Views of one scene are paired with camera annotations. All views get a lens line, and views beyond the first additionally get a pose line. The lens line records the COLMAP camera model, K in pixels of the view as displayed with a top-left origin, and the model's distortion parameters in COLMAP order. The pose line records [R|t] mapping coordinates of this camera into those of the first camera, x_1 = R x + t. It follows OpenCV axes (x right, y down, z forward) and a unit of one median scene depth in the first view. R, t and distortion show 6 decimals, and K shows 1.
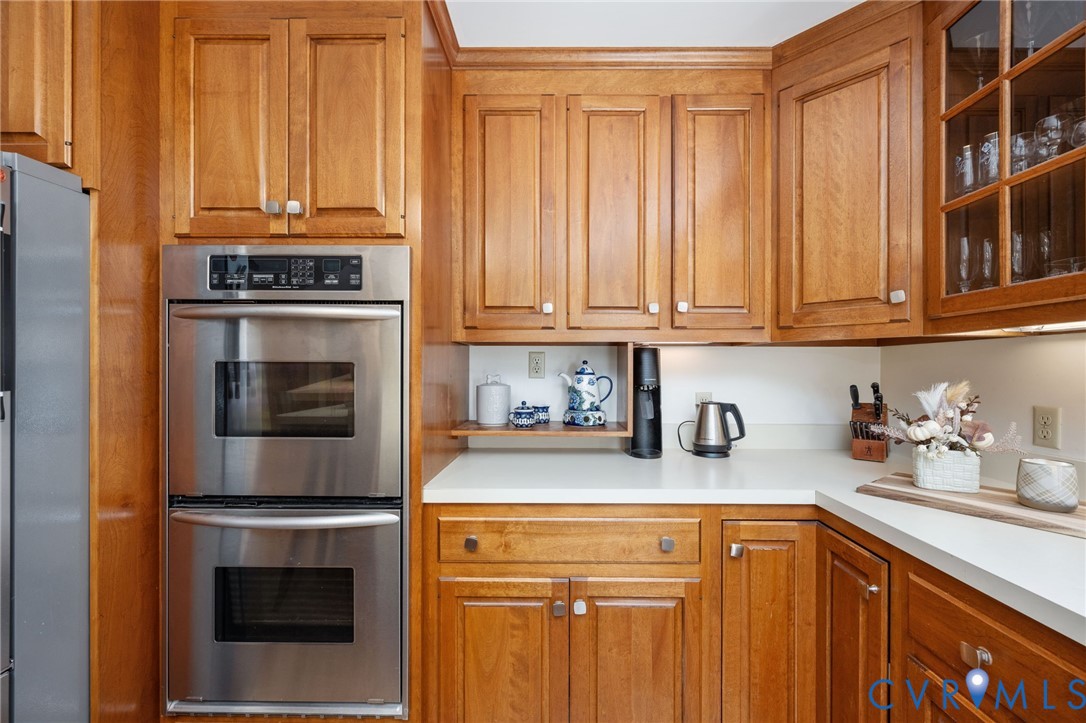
lens RADIAL K [[446.4, 0, 556.9], [0, 446.4, 371.0], [0, 0, 1]] dist [0.001080, 0.000073]
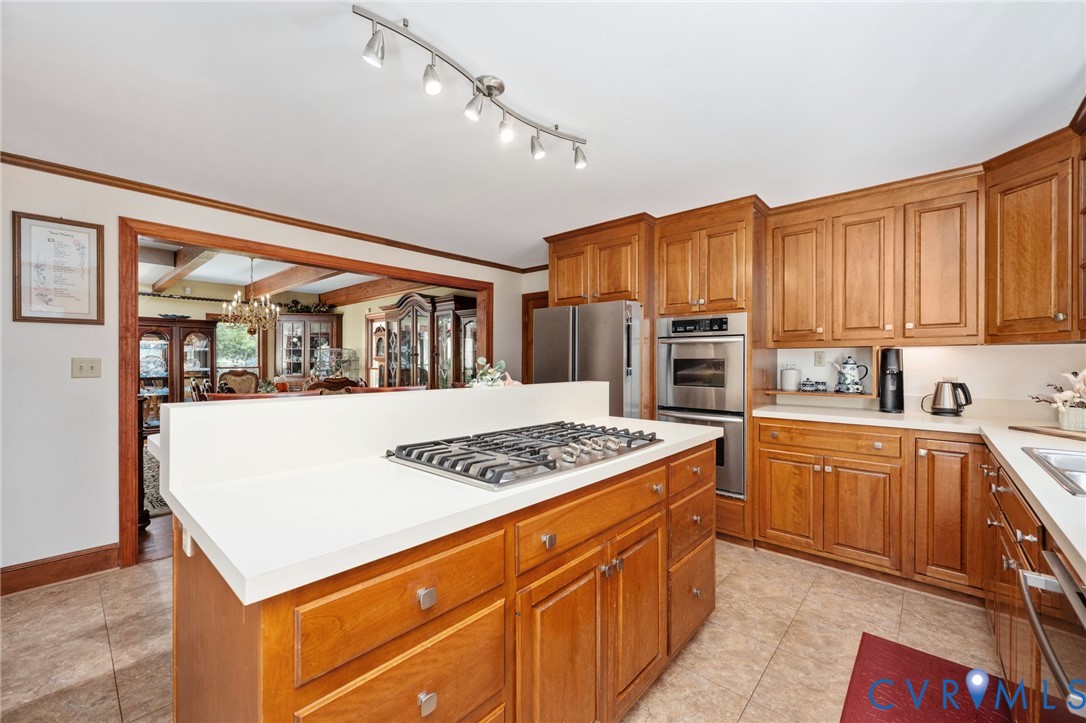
lens RADIAL K [[434.1, 0, 543.0], [0, 434.1, 361.5], [0, 0, 1]] dist [0.000620, -0.000015]
pose [[0.747879, -0.000582, -0.663835, 0.338765], [-0.002439, 0.999990, -0.003625, 0.007321], [0.663831, 0.004330, 0.747870, -1.241661]]
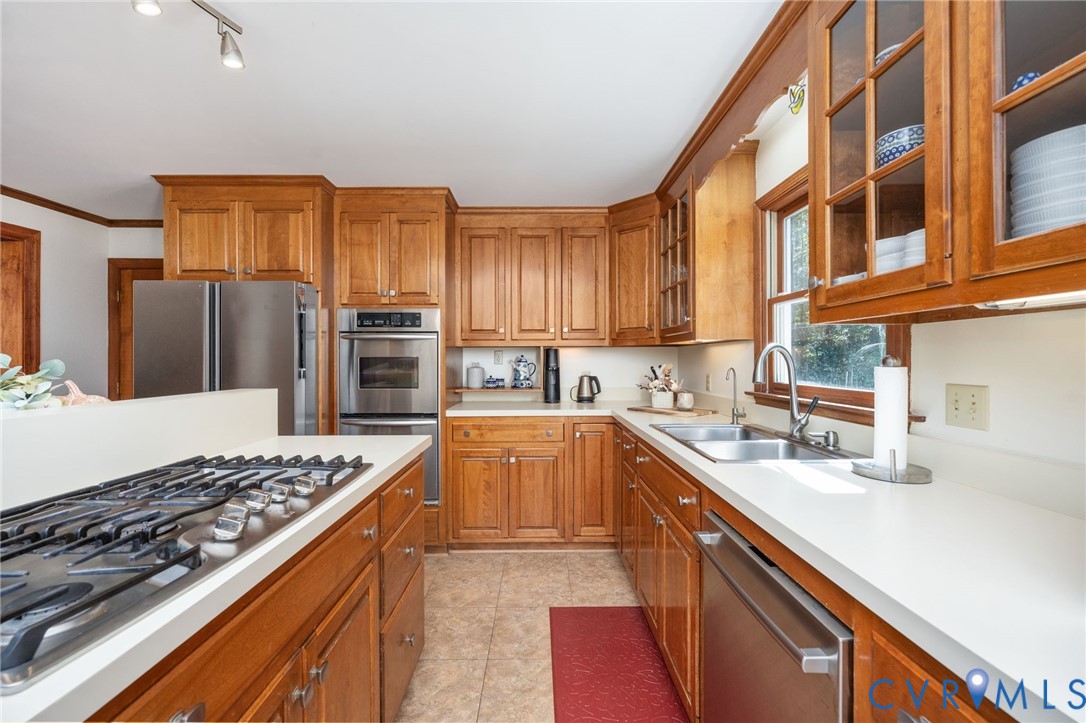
lens RADIAL K [[434.1, 0, 543.0], [0, 434.1, 361.5], [0, 0, 1]] dist [0.000620, -0.000015]
pose [[0.999930, -0.004711, 0.010893, 0.152924], [0.004713, 0.999989, -0.000201, 0.006443], [-0.010892, 0.000252, 0.999941, -1.050415]]
